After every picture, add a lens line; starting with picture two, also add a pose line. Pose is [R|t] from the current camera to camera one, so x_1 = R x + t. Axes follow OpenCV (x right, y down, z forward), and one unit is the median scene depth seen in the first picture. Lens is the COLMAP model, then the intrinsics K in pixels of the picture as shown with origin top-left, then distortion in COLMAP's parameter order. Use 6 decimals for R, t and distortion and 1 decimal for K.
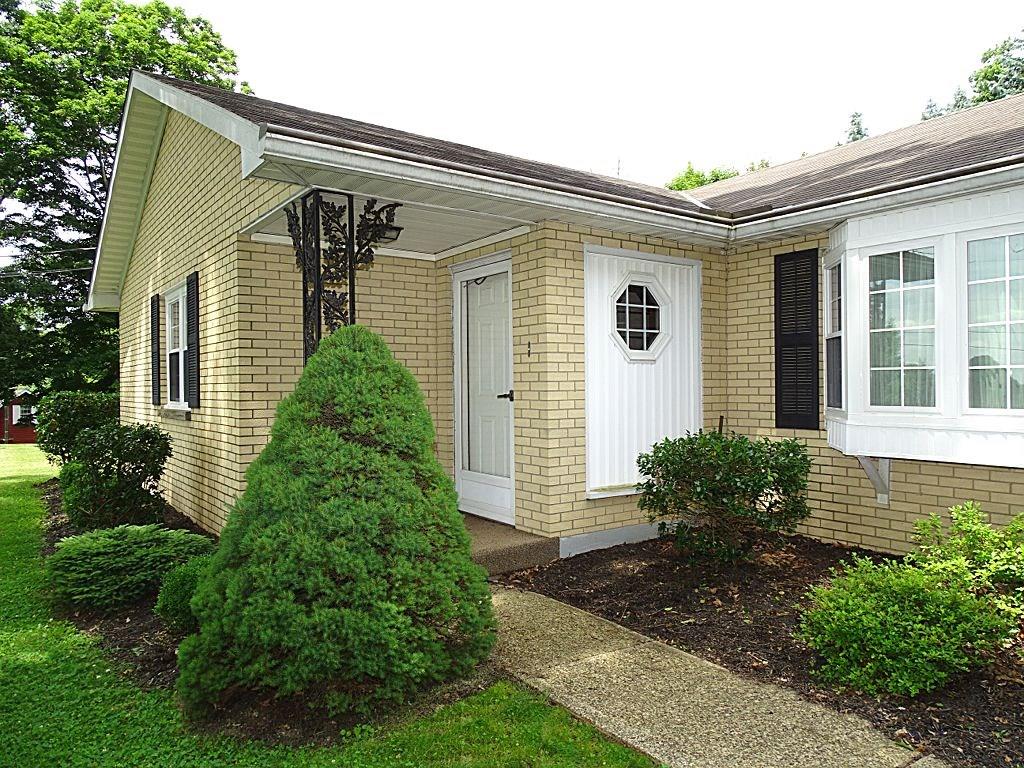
lens RADIAL K [[732.8, 0, 514.8], [0, 732.8, 380.3], [0, 0, 1]] dist [0.003915, -0.007843]
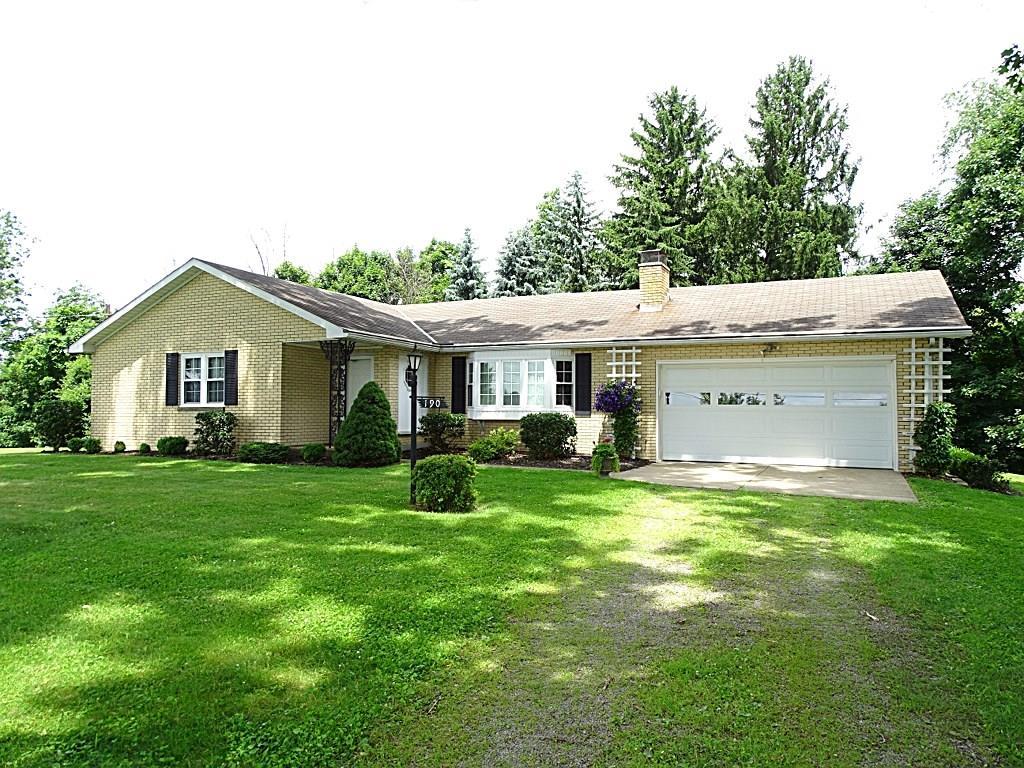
lens RADIAL K [[732.8, 0, 514.2], [0, 732.8, 380.1], [0, 0, 1]] dist [0.003915, -0.007843]
pose [[0.872196, 0.030693, 0.488193, -0.983662], [-0.011372, 0.999032, -0.042493, 0.055654], [-0.489025, 0.031510, 0.871700, -1.933876]]
